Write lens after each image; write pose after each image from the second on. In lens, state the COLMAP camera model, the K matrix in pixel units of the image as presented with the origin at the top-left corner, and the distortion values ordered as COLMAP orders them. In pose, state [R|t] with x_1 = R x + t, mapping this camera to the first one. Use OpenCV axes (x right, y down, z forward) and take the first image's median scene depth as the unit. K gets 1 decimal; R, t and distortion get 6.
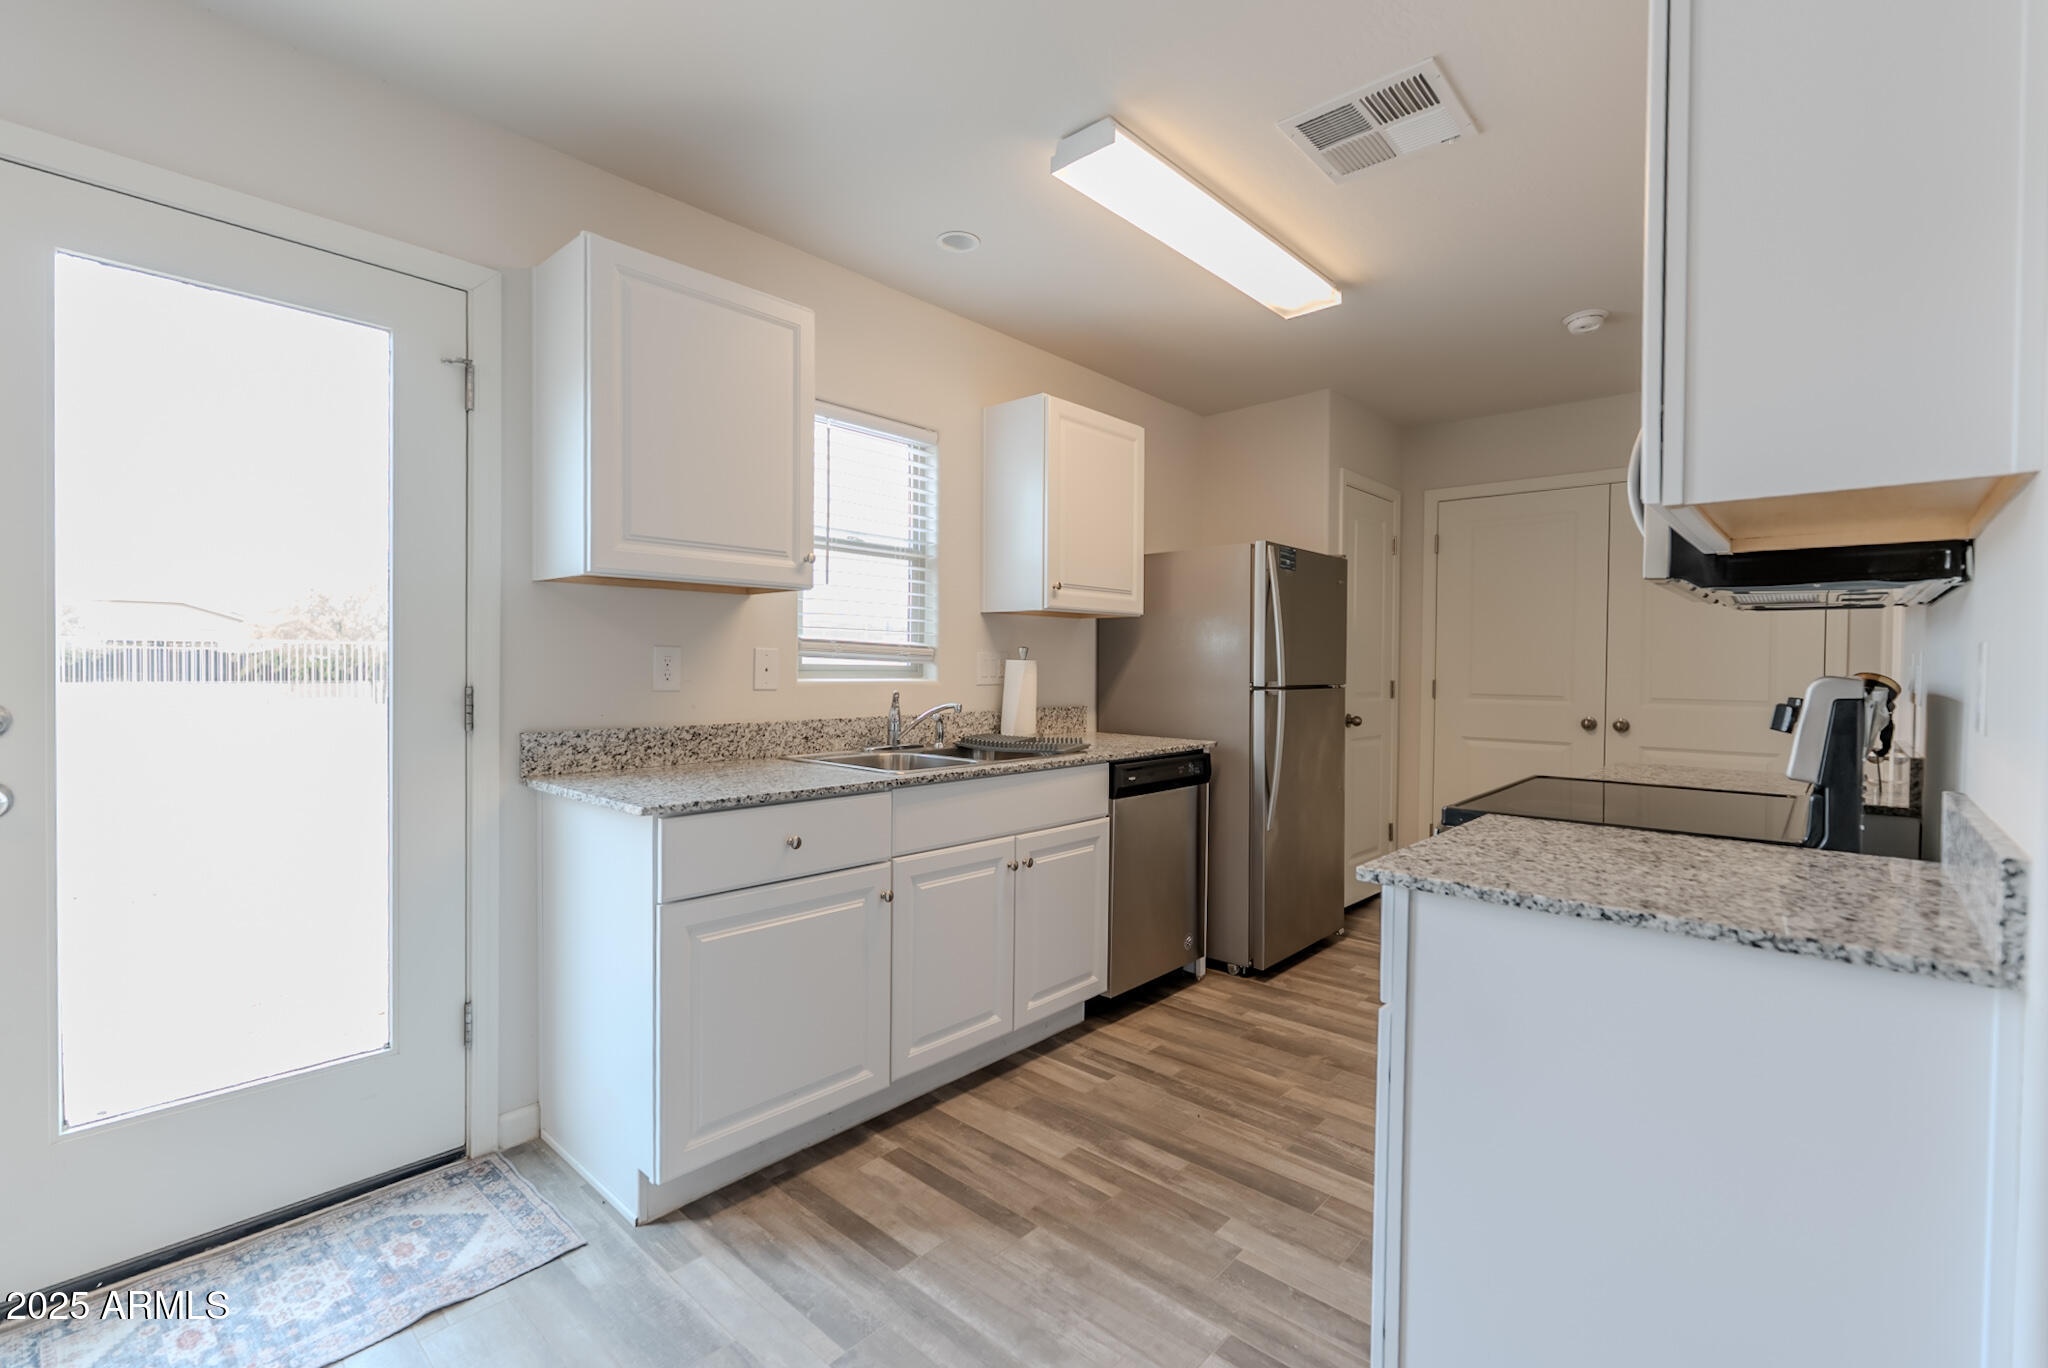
lens RADIAL K [[901.4, 0, 1022.7], [0, 901.4, 680.3], [0, 0, 1]] dist [-0.007283, 0.000471]
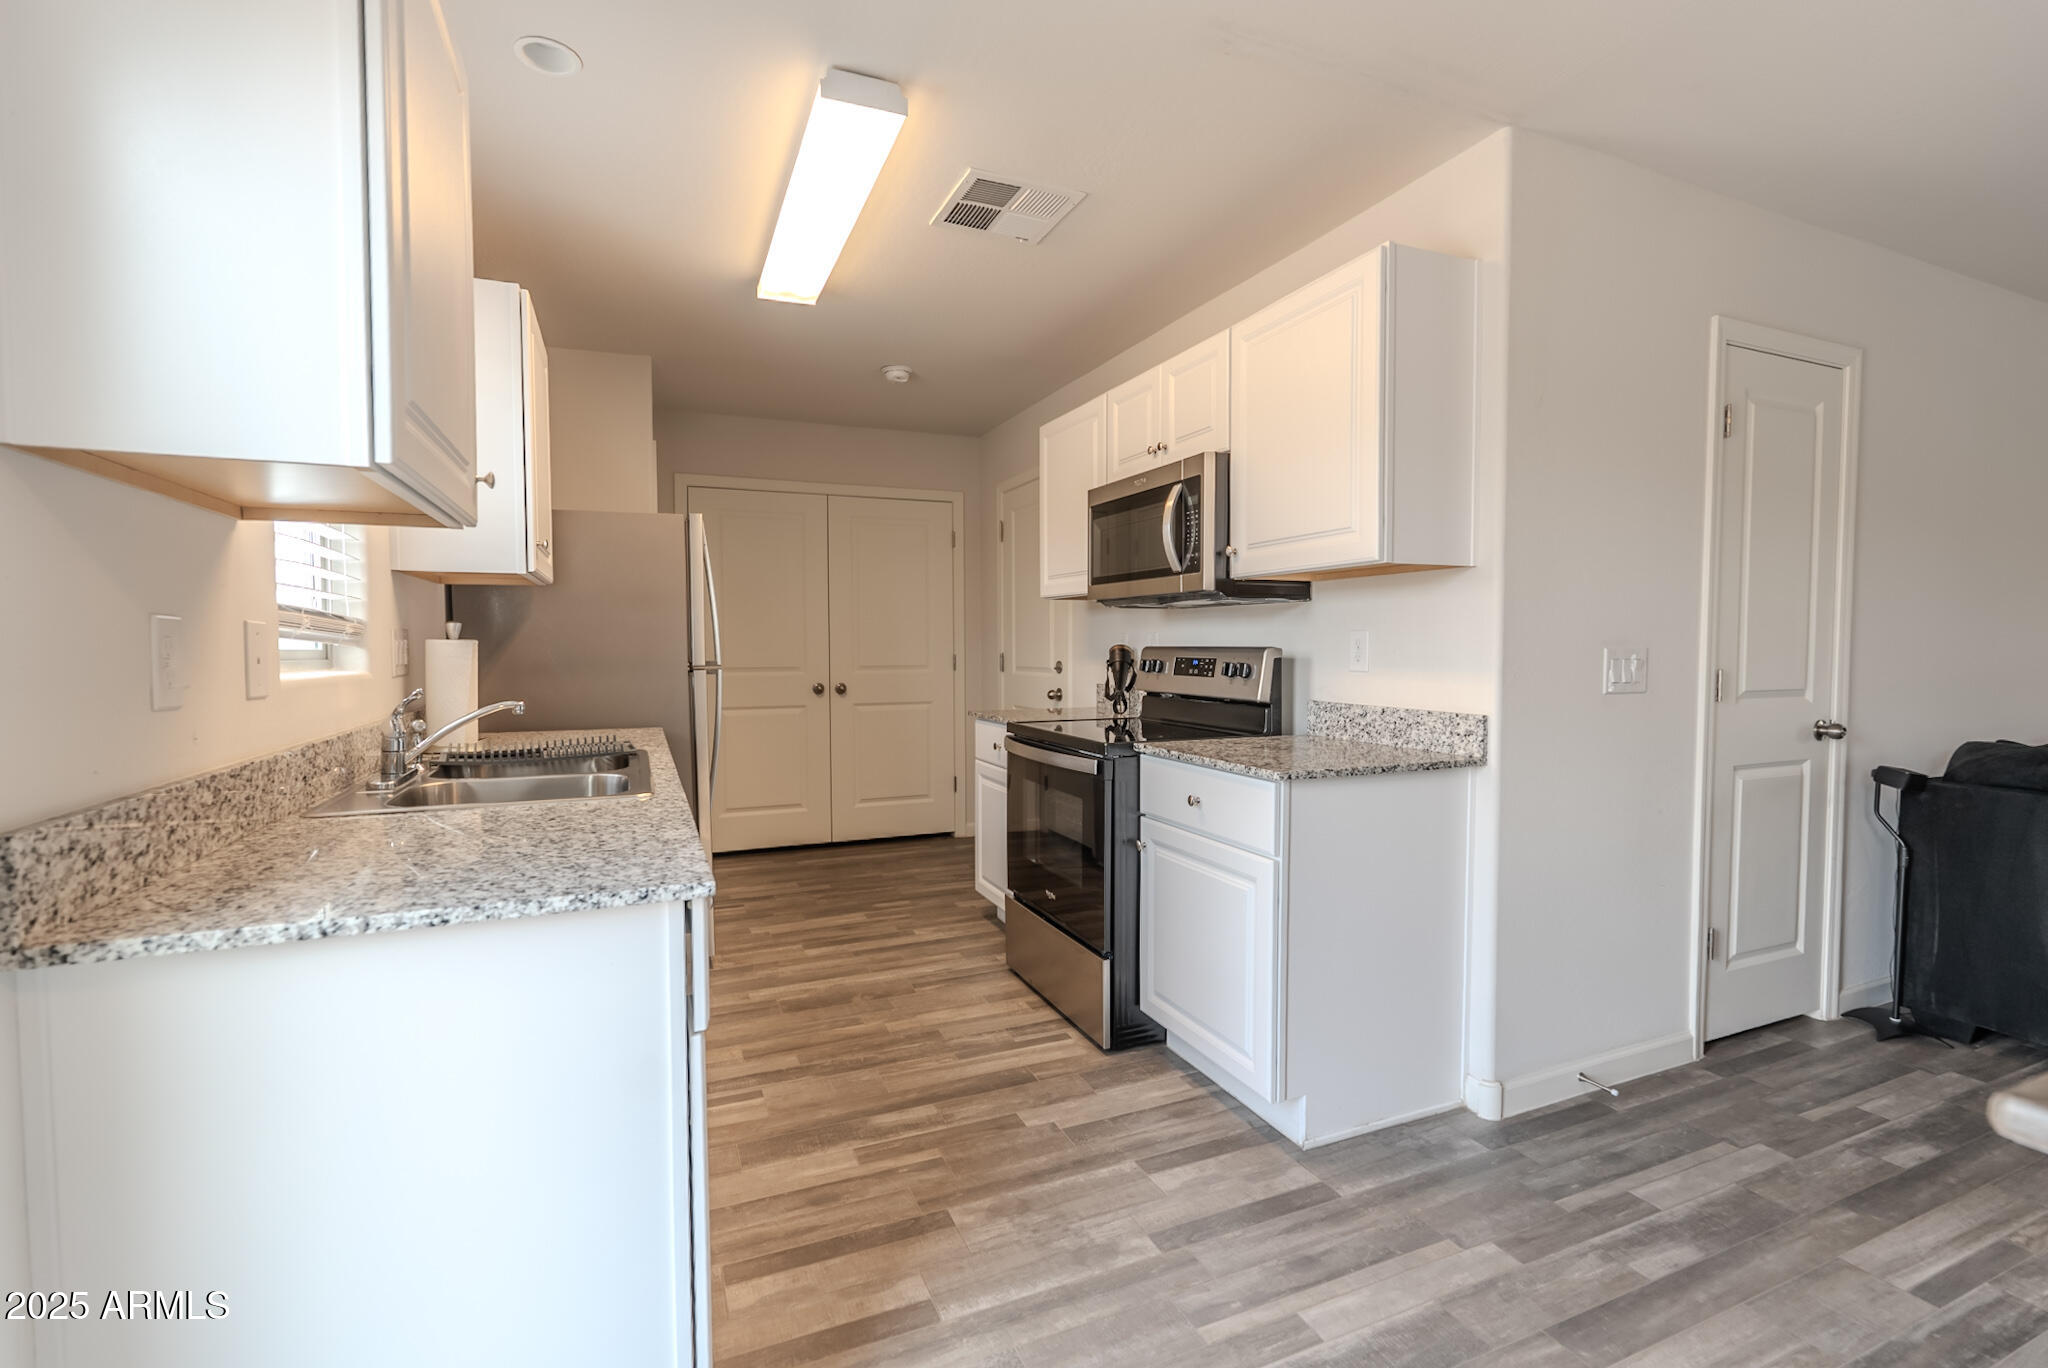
lens RADIAL K [[901.4, 0, 1022.7], [0, 901.4, 680.3], [0, 0, 1]] dist [-0.007283, 0.000471]
pose [[0.416536, -0.045323, 0.907989, -0.665615], [0.020375, 0.998971, 0.040517, -0.014039], [-0.908891, 0.001623, 0.417031, 0.408356]]
